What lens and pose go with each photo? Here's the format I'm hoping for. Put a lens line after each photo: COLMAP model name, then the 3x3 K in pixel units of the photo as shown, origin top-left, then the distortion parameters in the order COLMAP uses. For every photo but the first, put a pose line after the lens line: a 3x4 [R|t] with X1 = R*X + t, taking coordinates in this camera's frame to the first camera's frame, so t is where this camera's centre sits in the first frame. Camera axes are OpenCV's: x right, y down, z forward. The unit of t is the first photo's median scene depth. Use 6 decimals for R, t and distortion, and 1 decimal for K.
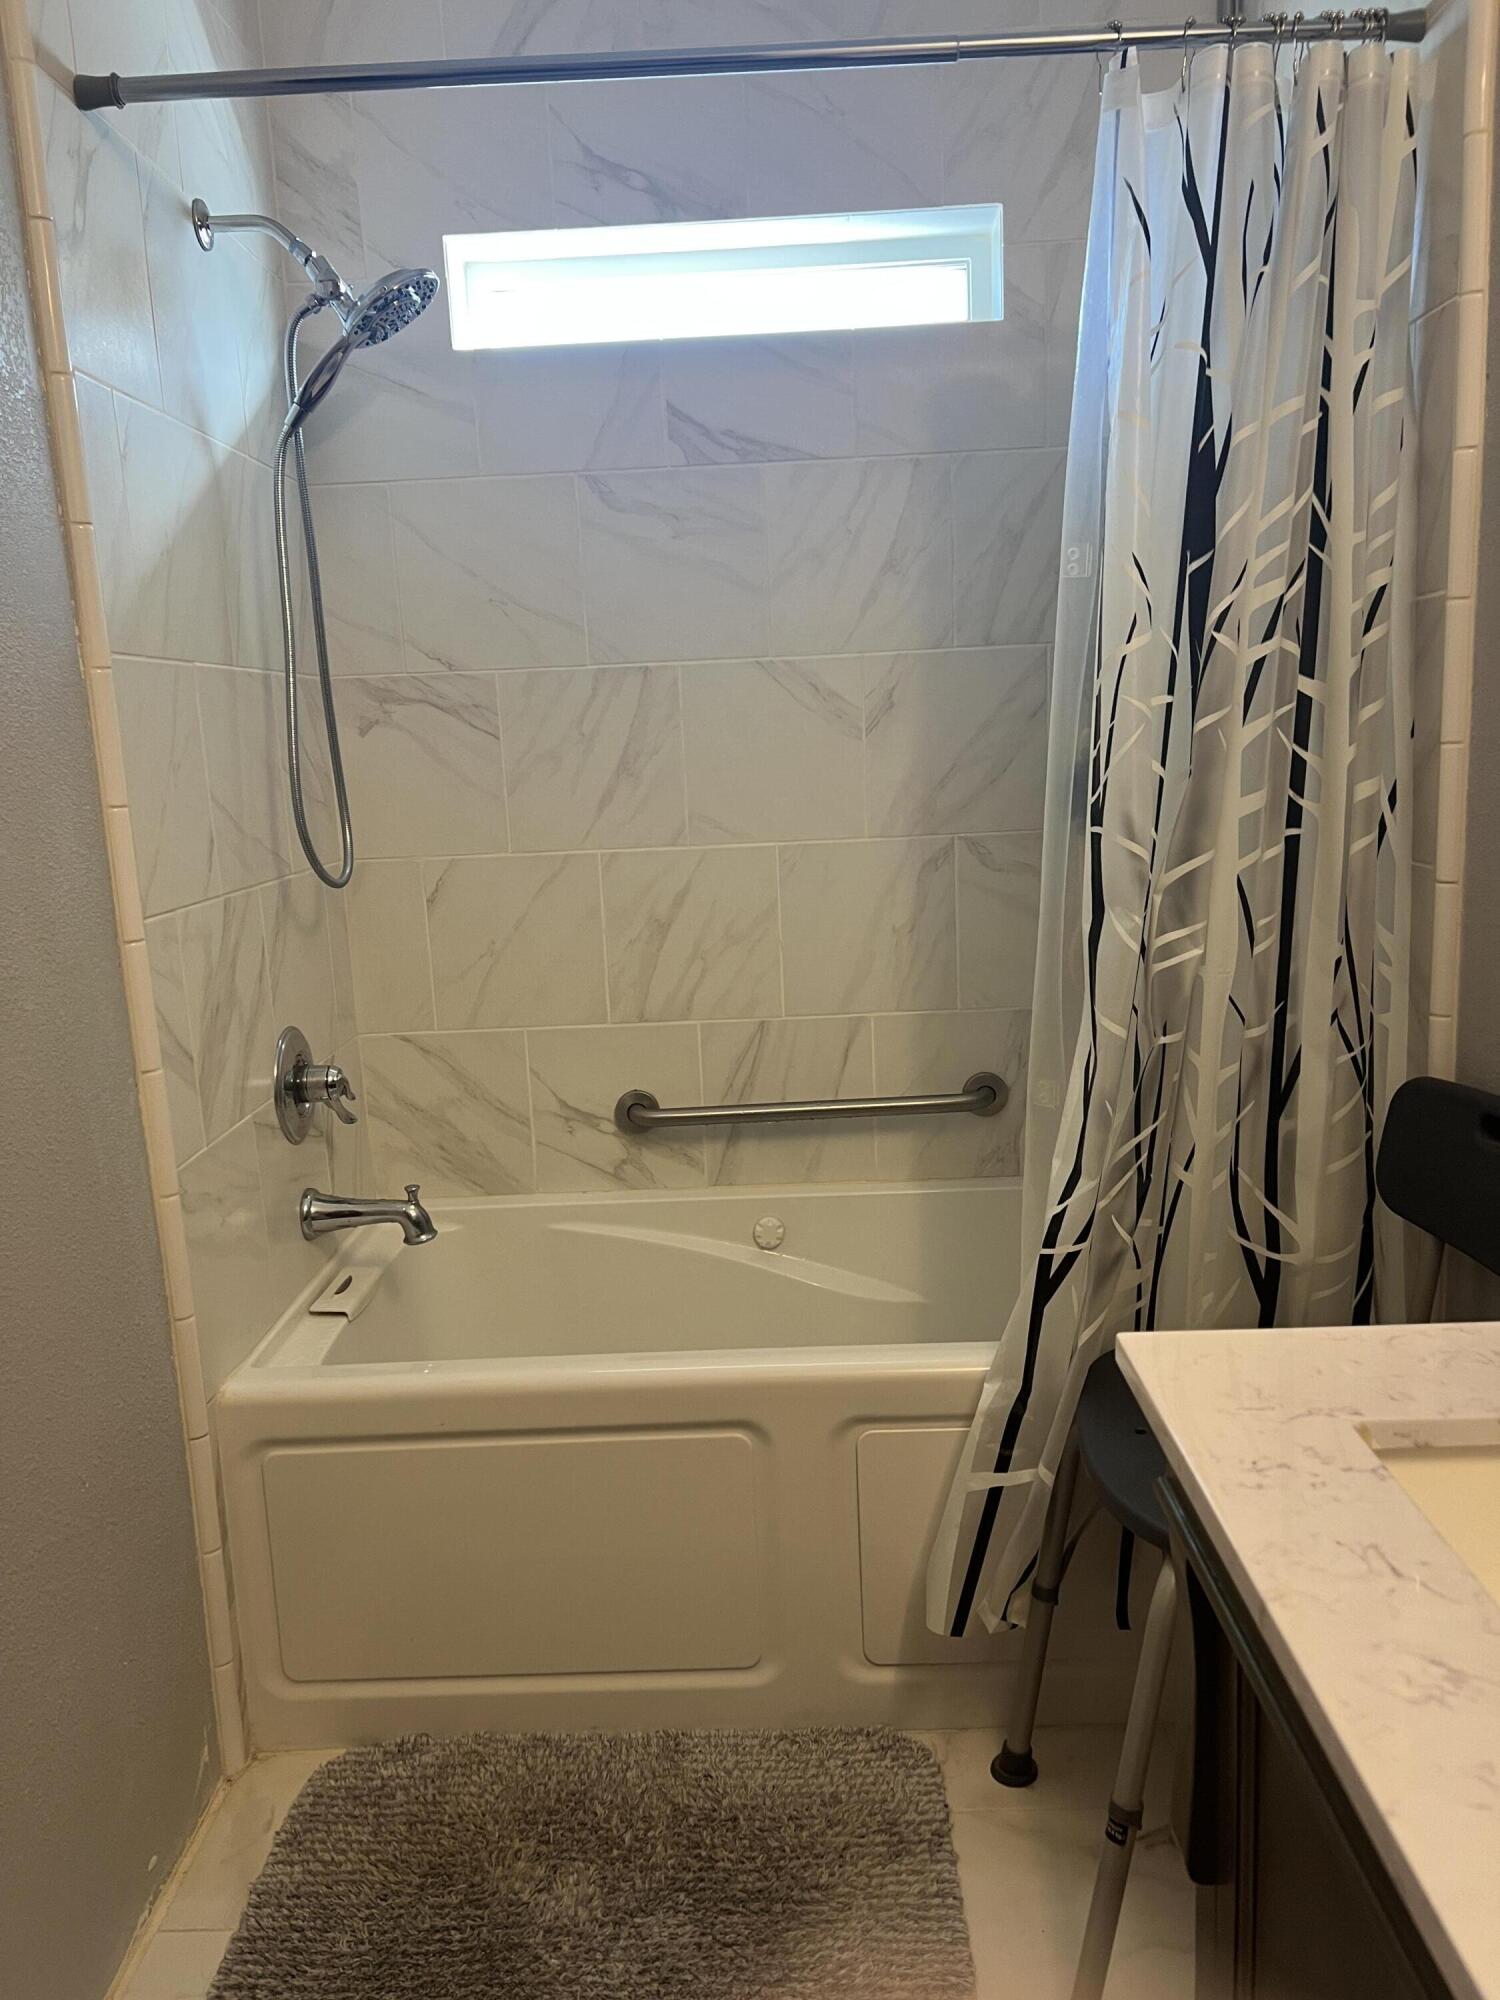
lens RADIAL K [[1540.8, 0, 739.1], [0, 1540.8, 1017.5], [0, 0, 1]] dist [0.062818, -0.089095]
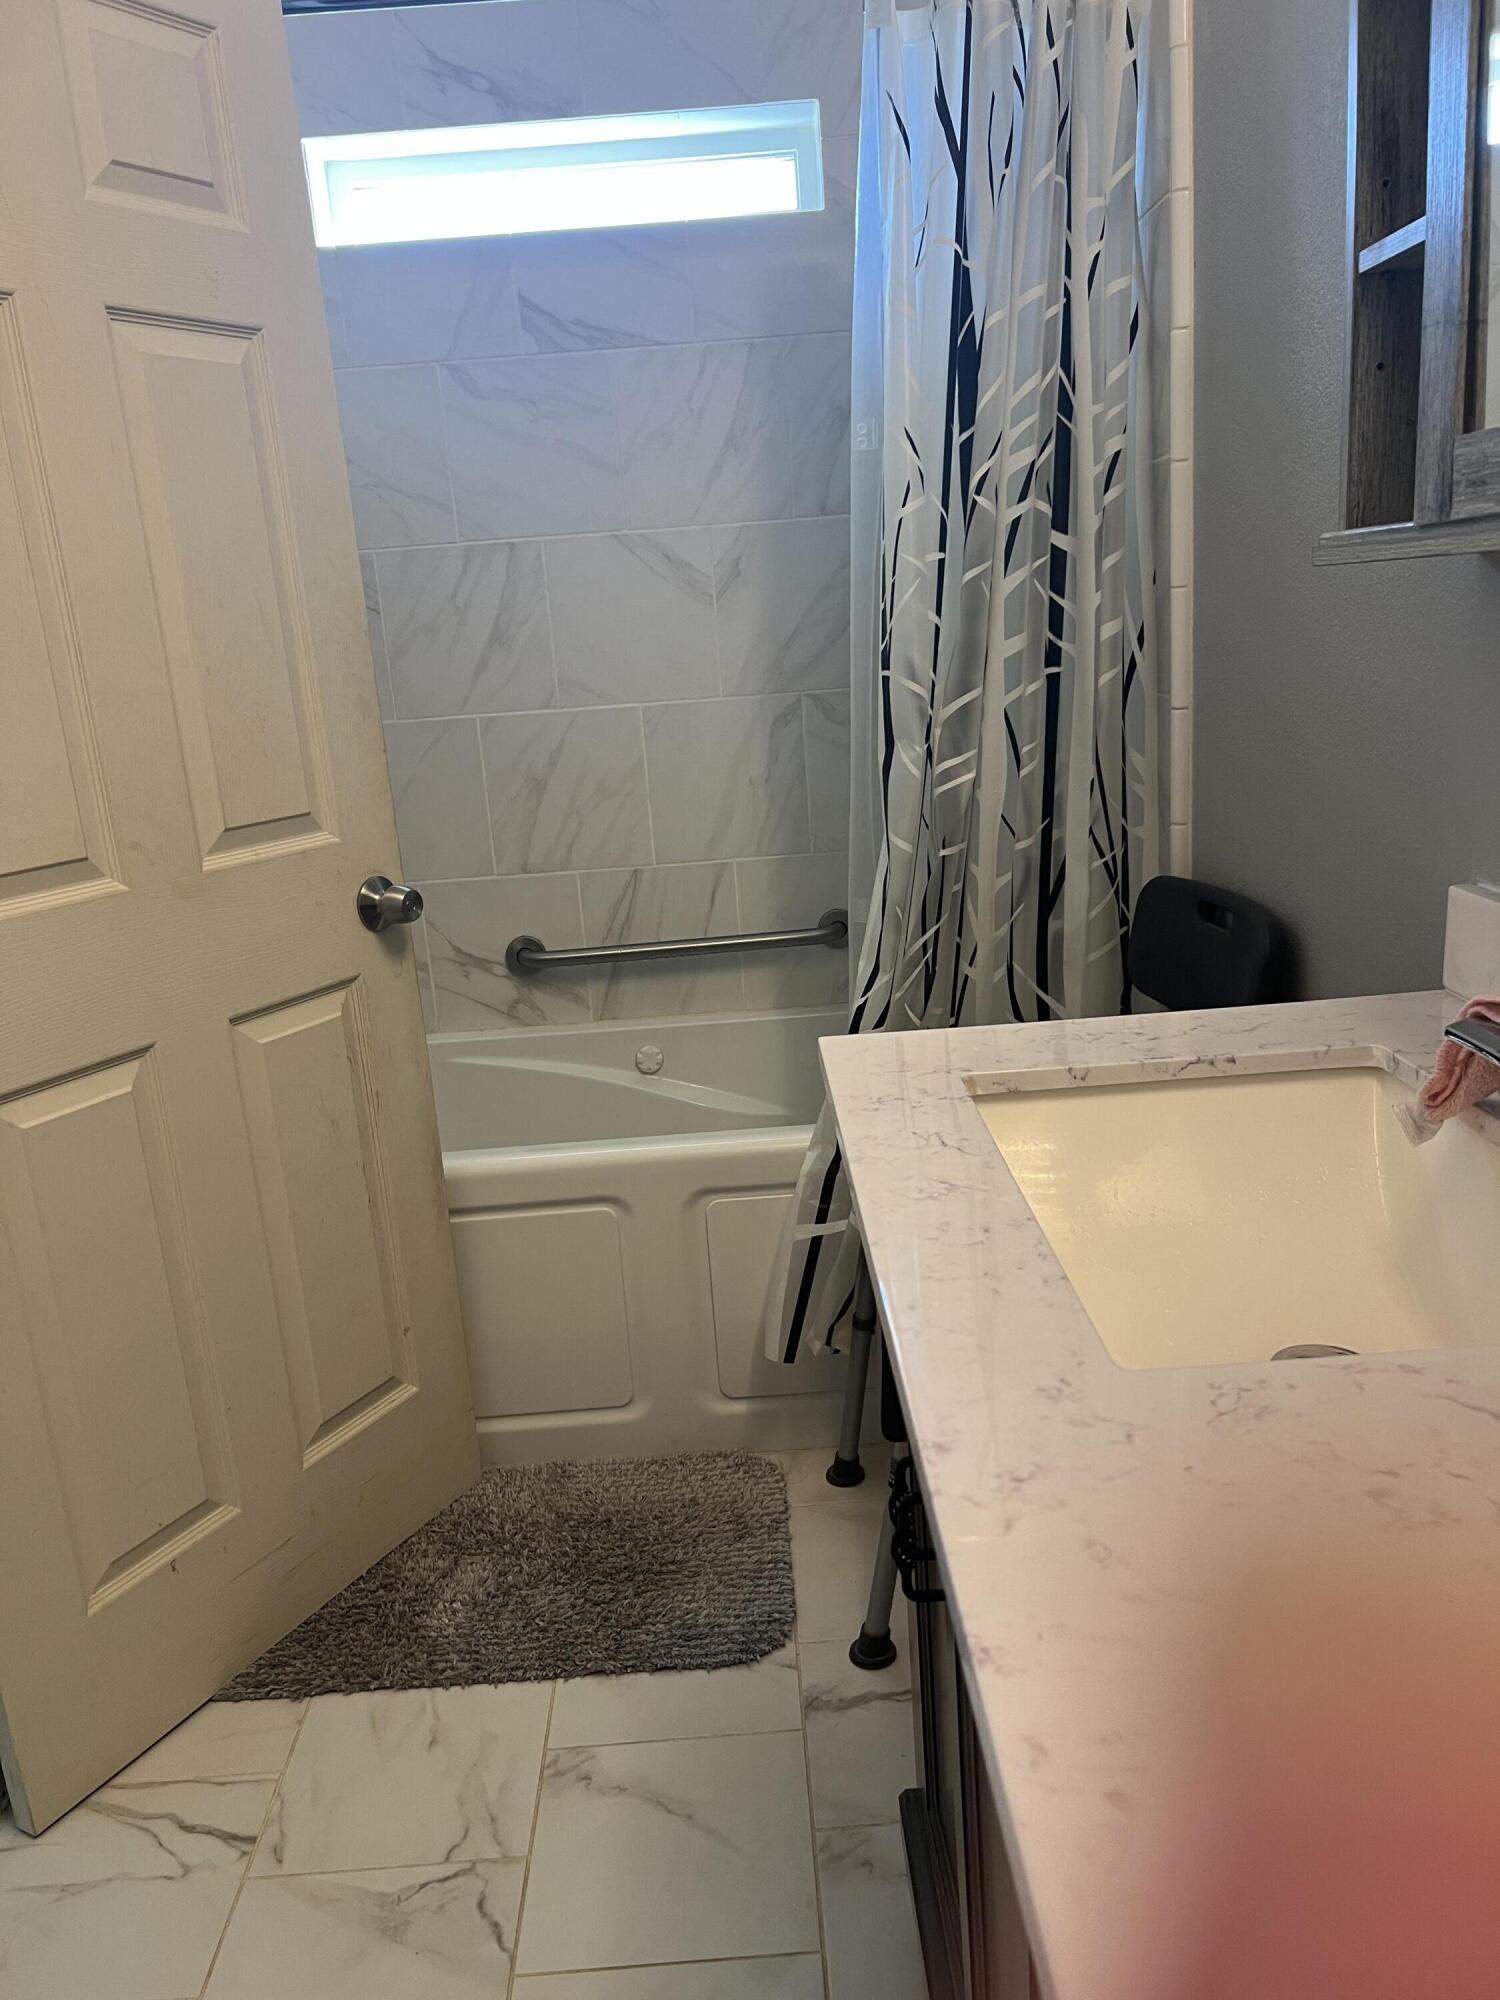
lens RADIAL K [[1540.8, 0, 739.1], [0, 1540.8, 1017.5], [0, 0, 1]] dist [0.062818, -0.089095]
pose [[0.998801, -0.036250, 0.032917, 0.073347], [0.033888, 0.996995, 0.069666, 0.051089], [-0.035343, -0.068467, 0.997027, -0.167665]]
